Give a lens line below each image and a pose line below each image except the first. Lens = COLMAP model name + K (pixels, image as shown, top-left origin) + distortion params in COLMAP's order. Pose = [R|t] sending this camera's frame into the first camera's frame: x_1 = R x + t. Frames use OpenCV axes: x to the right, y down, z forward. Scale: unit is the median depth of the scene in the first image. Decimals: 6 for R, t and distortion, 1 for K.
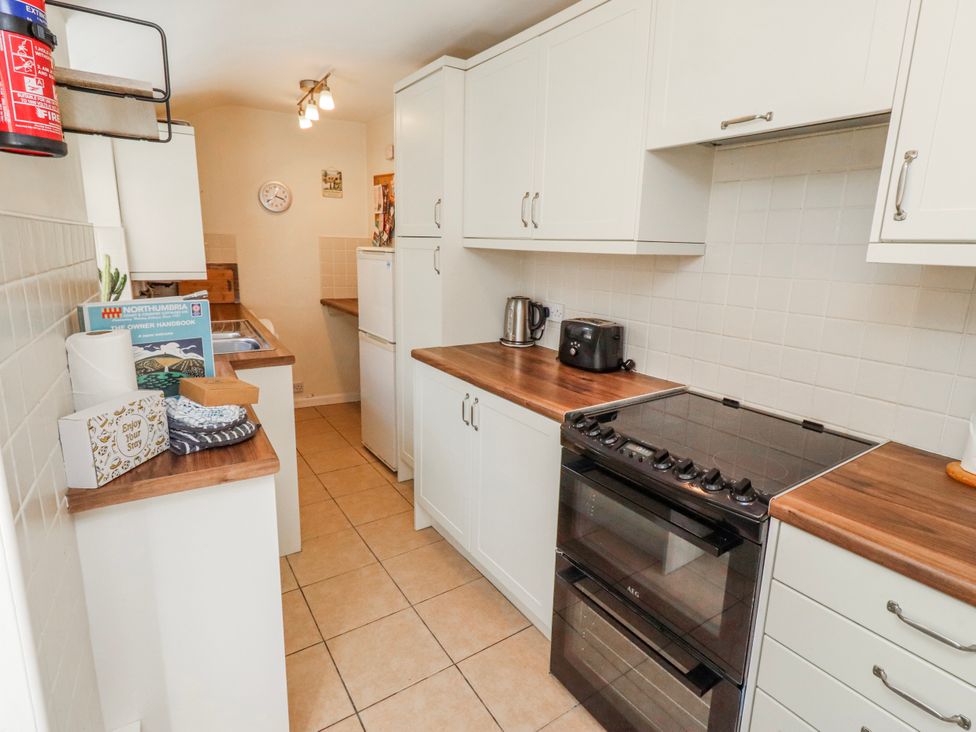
lens RADIAL K [[509.1, 0, 492.7], [0, 509.1, 349.4], [0, 0, 1]] dist [0.003860, -0.000159]
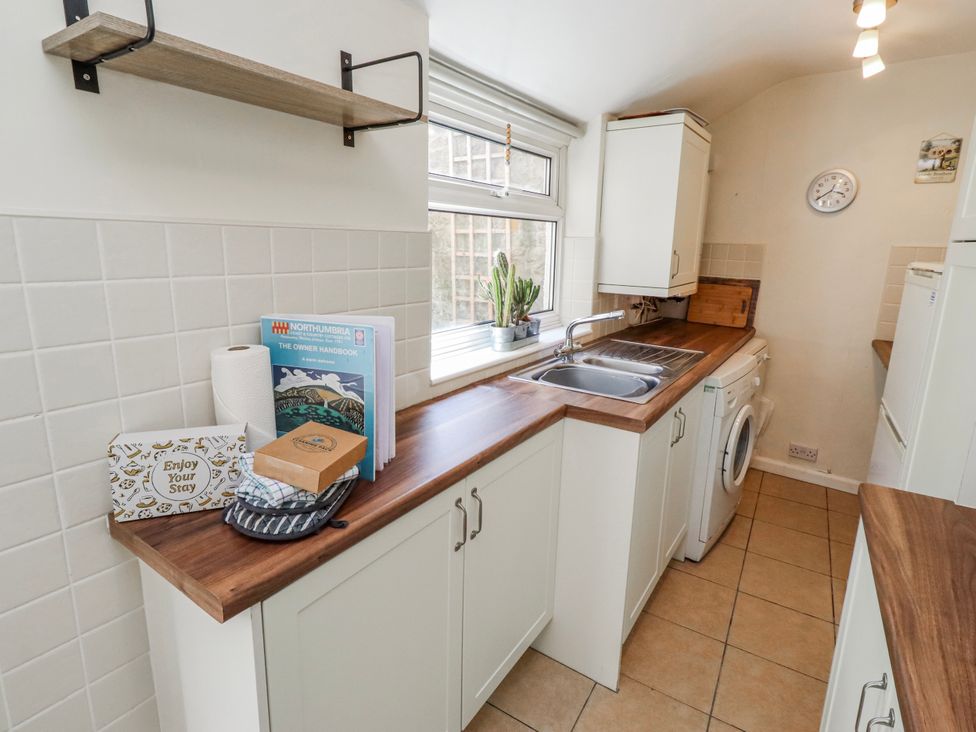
lens RADIAL K [[509.1, 0, 492.7], [0, 509.1, 349.4], [0, 0, 1]] dist [0.003860, -0.000159]
pose [[0.414148, 0.171964, -0.893817, 0.180162], [-0.194889, 0.975970, 0.097469, -0.180643], [0.889100, 0.133829, 0.437711, 0.892175]]
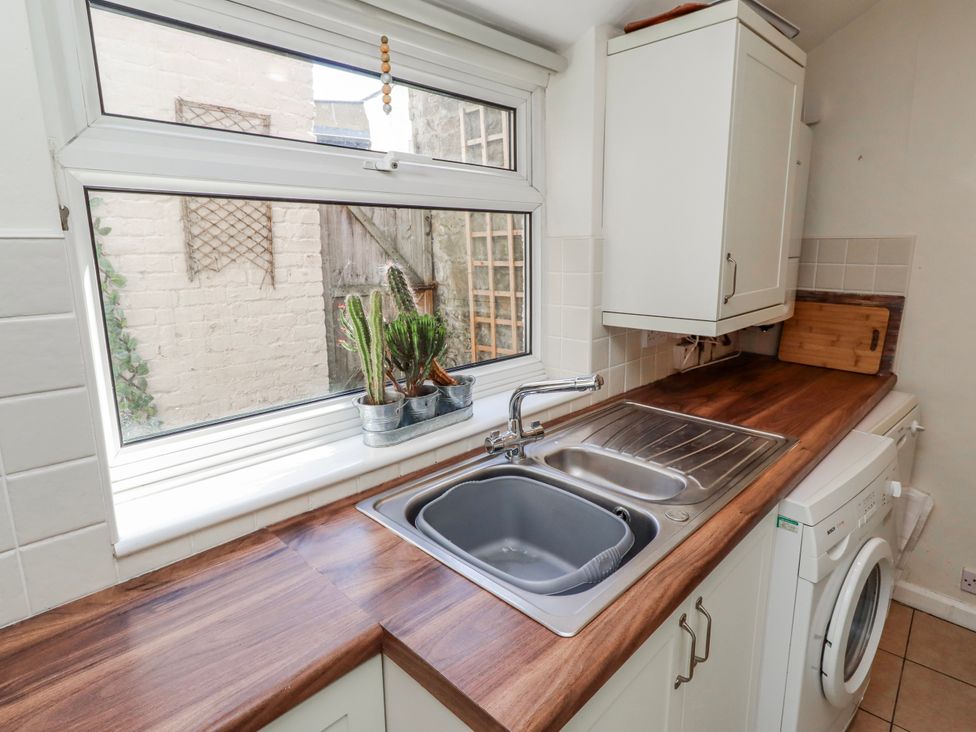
lens RADIAL K [[544.5, 0, 486.4], [0, 544.5, 353.6], [0, 0, 1]] dist [0.002572, 0.000587]
pose [[0.244972, 0.159935, -0.956247, -0.293169], [-0.178266, 0.976915, 0.117724, -0.324917], [0.953000, 0.141628, 0.267828, 1.509243]]
